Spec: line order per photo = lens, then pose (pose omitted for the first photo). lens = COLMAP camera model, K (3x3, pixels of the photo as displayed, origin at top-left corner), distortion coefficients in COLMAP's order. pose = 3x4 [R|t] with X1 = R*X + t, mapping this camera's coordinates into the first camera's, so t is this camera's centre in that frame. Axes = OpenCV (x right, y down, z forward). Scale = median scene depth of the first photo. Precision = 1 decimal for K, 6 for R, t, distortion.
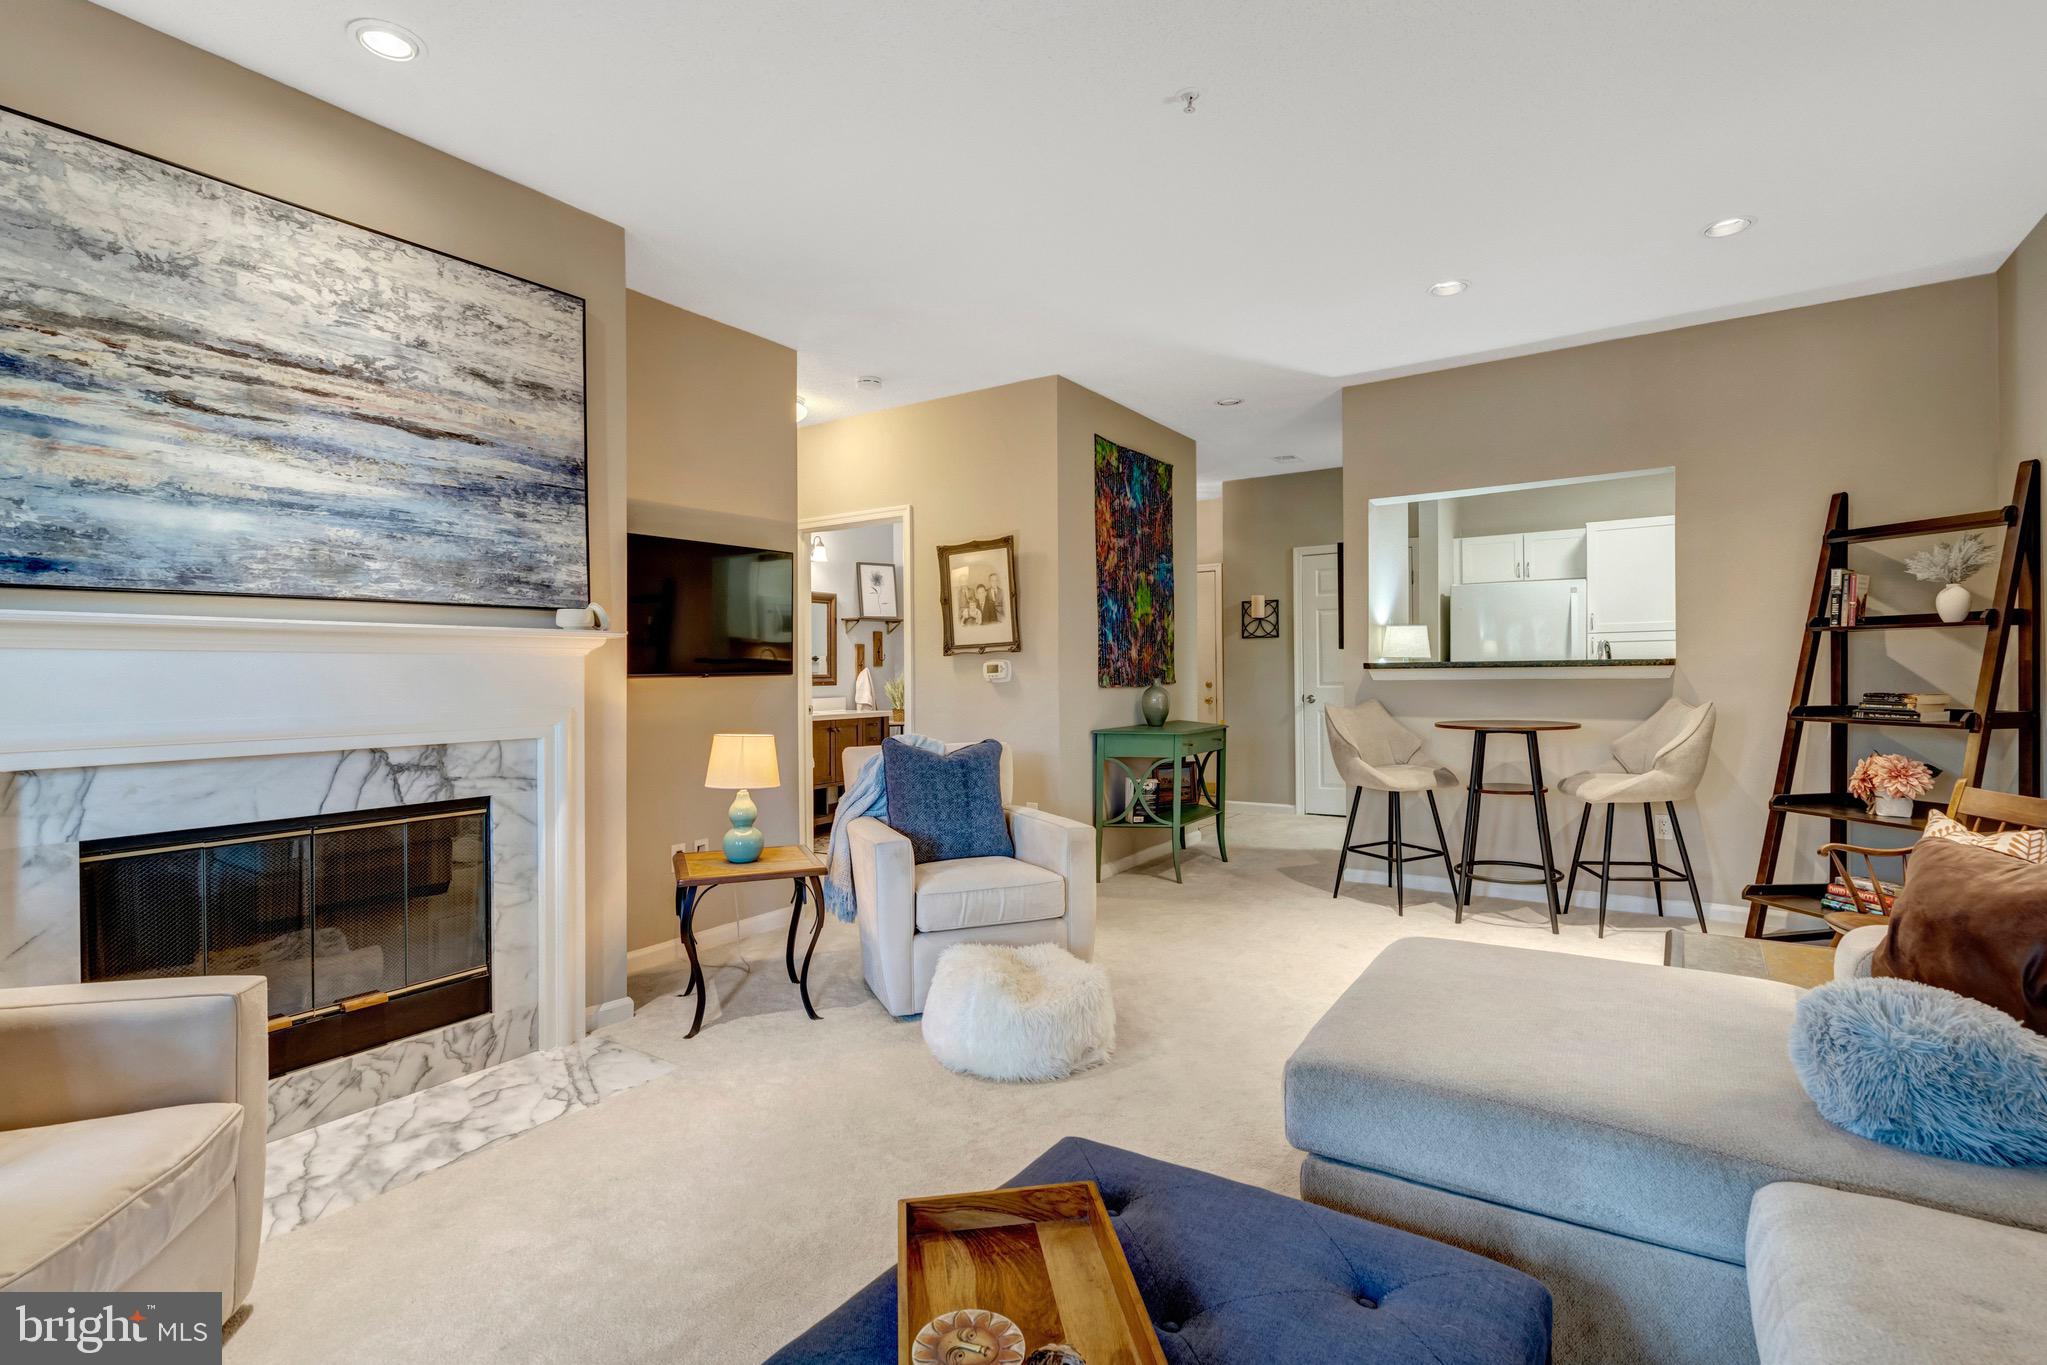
lens RADIAL K [[971.8, 0, 1023.5], [0, 971.8, 682.5], [0, 0, 1]] dist [-0.000473, 0.000088]
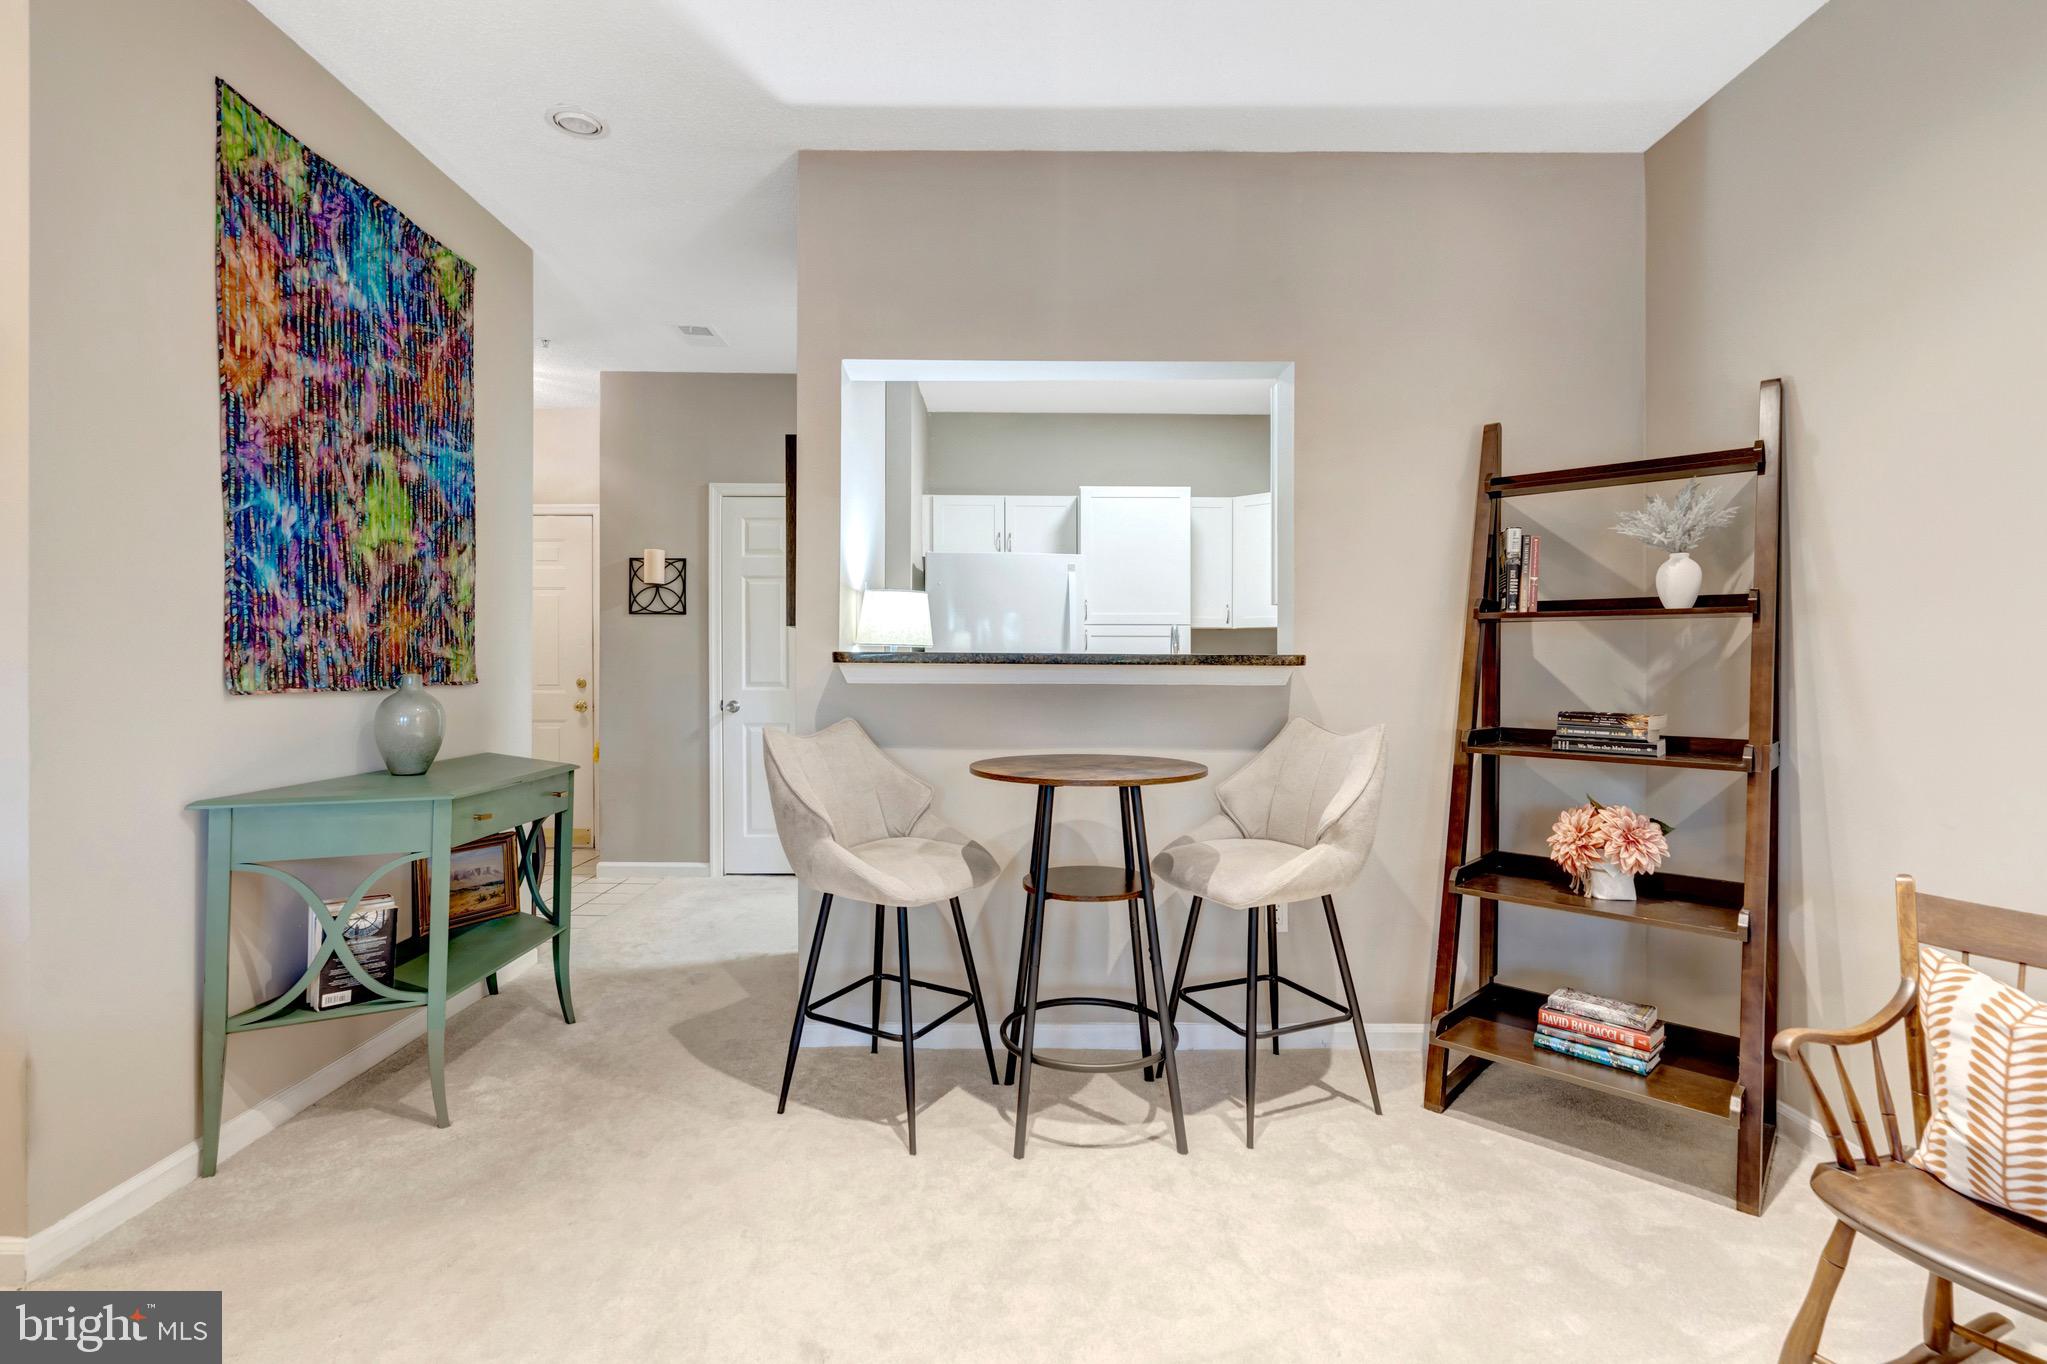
lens RADIAL K [[948.2, 0, 1016.1], [0, 948.2, 685.1], [0, 0, 1]] dist [-0.002344, -0.000123]
pose [[0.836453, 0.006751, 0.547996, 0.138275], [-0.011003, 0.999929, 0.004476, -0.004507], [-0.547928, -0.009774, 0.836469, 0.475968]]
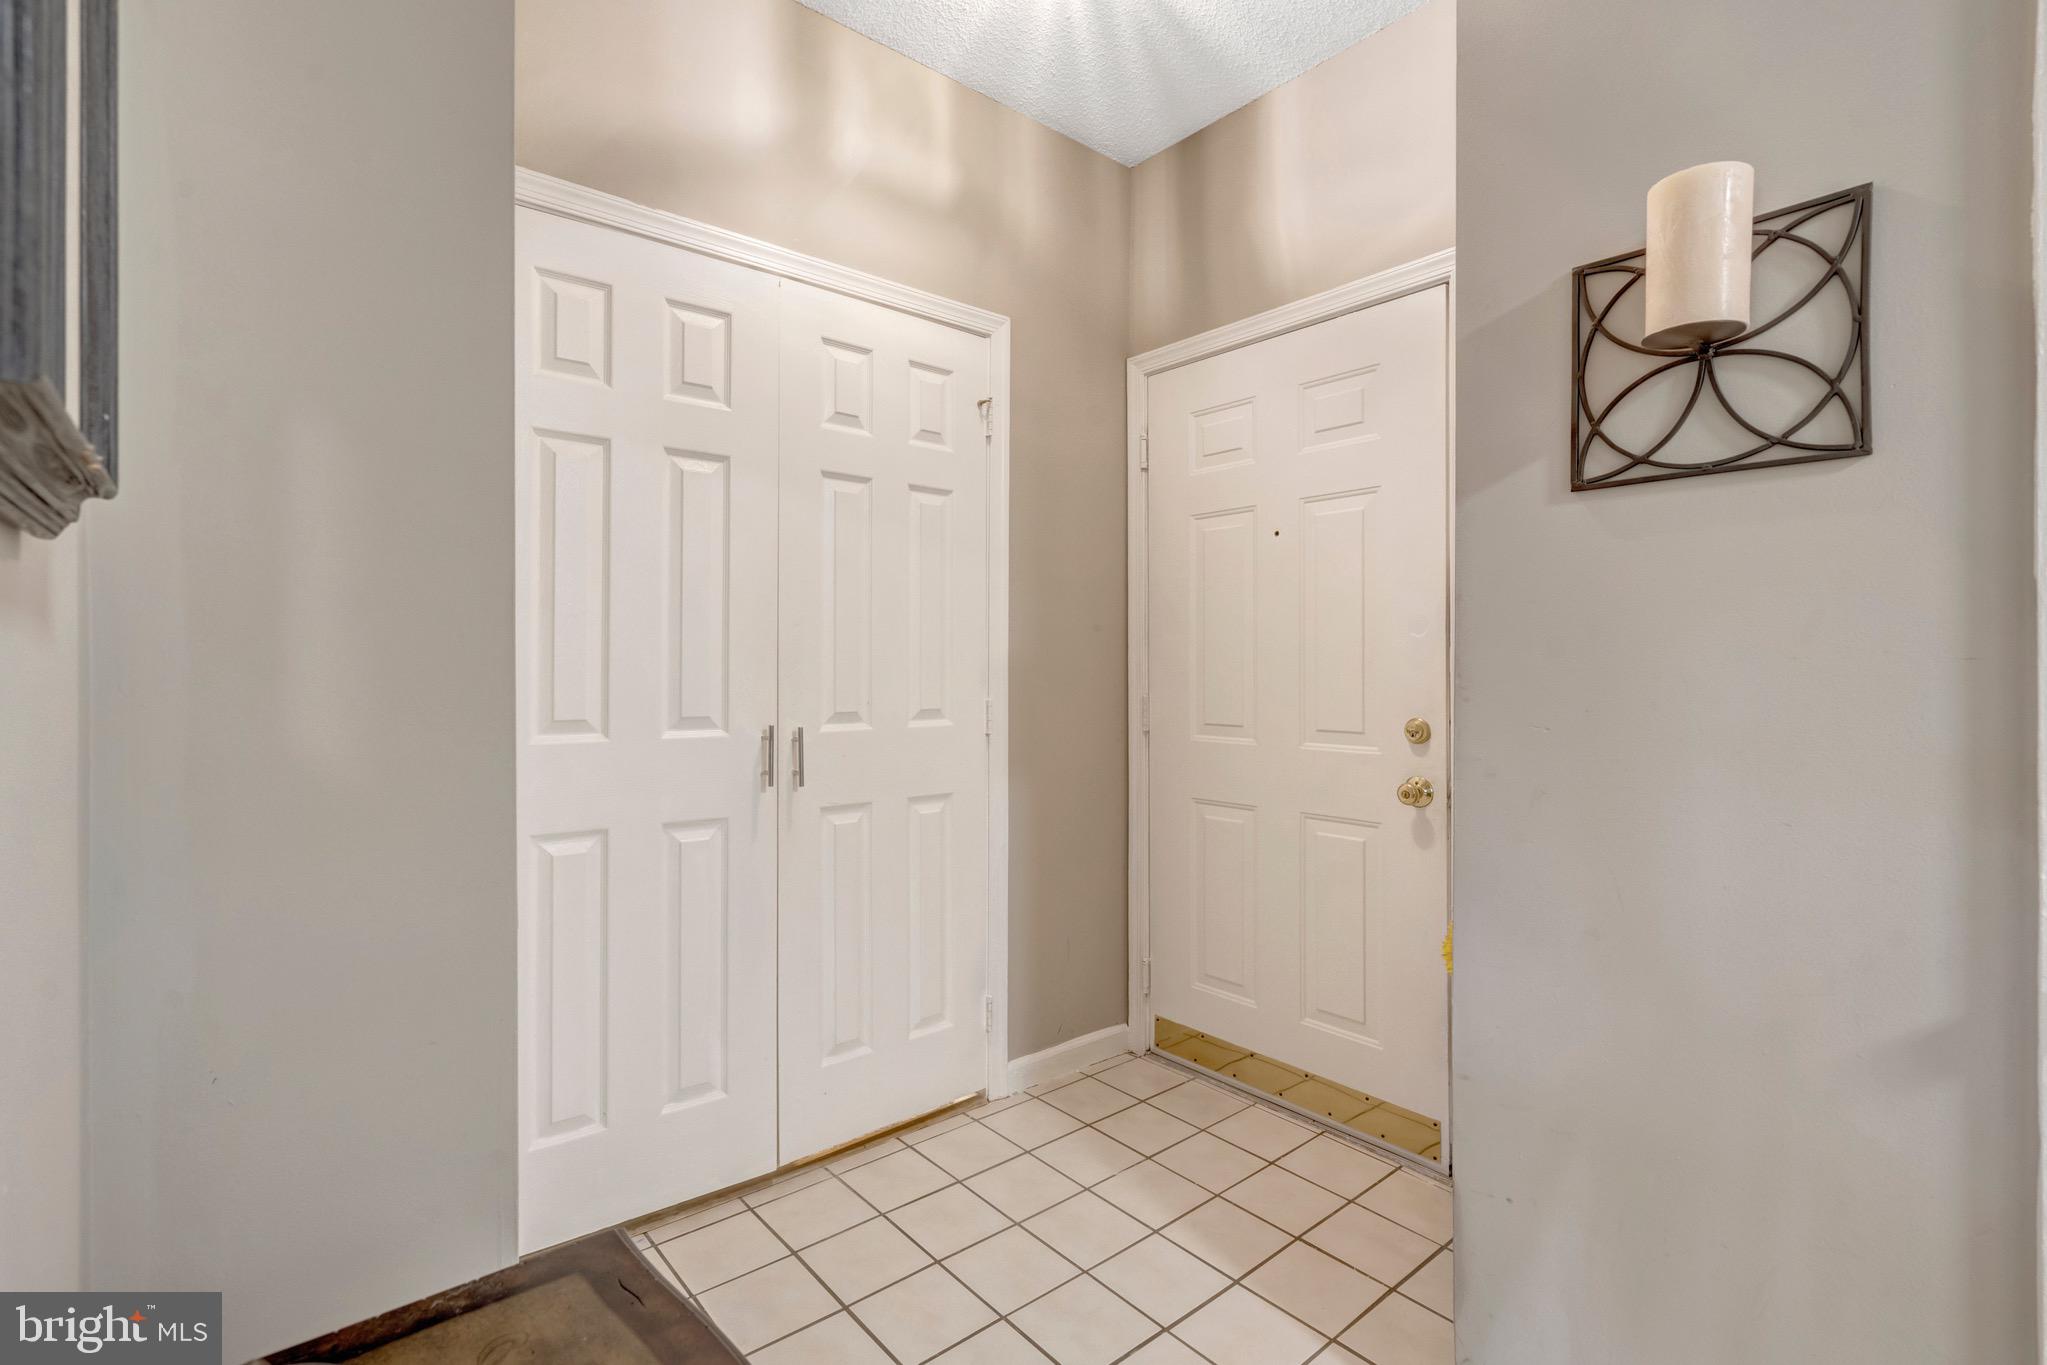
lens RADIAL K [[941.7, 0, 1026.8], [0, 941.7, 669.7], [0, 0, 1]] dist [0.004776, -0.000188]
pose [[0.958223, 0.013063, -0.285722, 0.272310], [-0.014152, 0.999898, -0.001746, -0.020128], [0.285670, 0.005717, 0.958311, 1.225025]]
